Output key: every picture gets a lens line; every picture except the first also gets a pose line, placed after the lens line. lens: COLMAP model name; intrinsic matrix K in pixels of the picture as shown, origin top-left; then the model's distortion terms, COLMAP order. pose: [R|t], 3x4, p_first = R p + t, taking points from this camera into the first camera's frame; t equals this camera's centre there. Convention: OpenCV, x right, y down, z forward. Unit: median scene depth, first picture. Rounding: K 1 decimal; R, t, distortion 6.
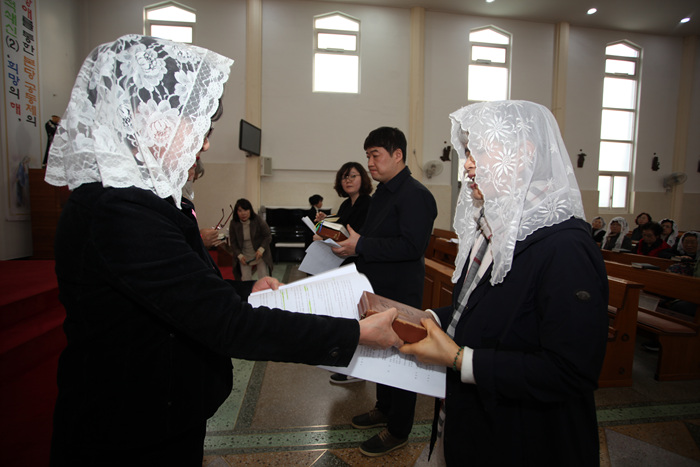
lens RADIAL K [[340.5, 0, 348.6], [0, 340.5, 225.9], [0, 0, 1]] dist [-0.064516, 0.022511]
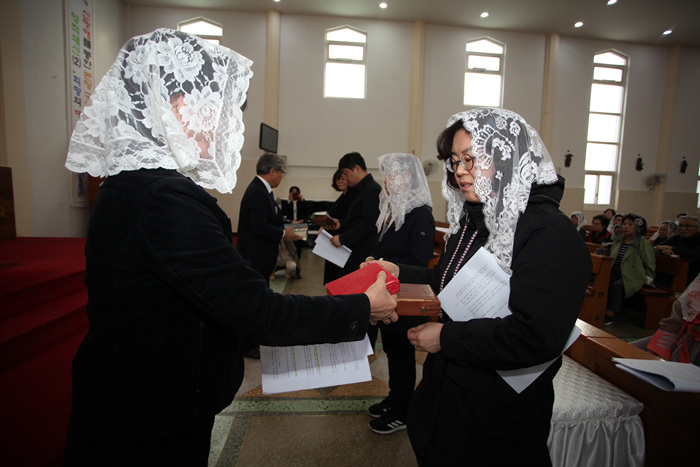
lens RADIAL K [[340.5, 0, 349.0], [0, 340.5, 224.1], [0, 0, 1]] dist [-0.064516, 0.022511]
pose [[0.999030, 0.018940, -0.039765, 0.030730], [-0.018201, 0.999656, 0.018865, 0.004631], [0.040109, -0.018122, 0.999031, -0.133029]]
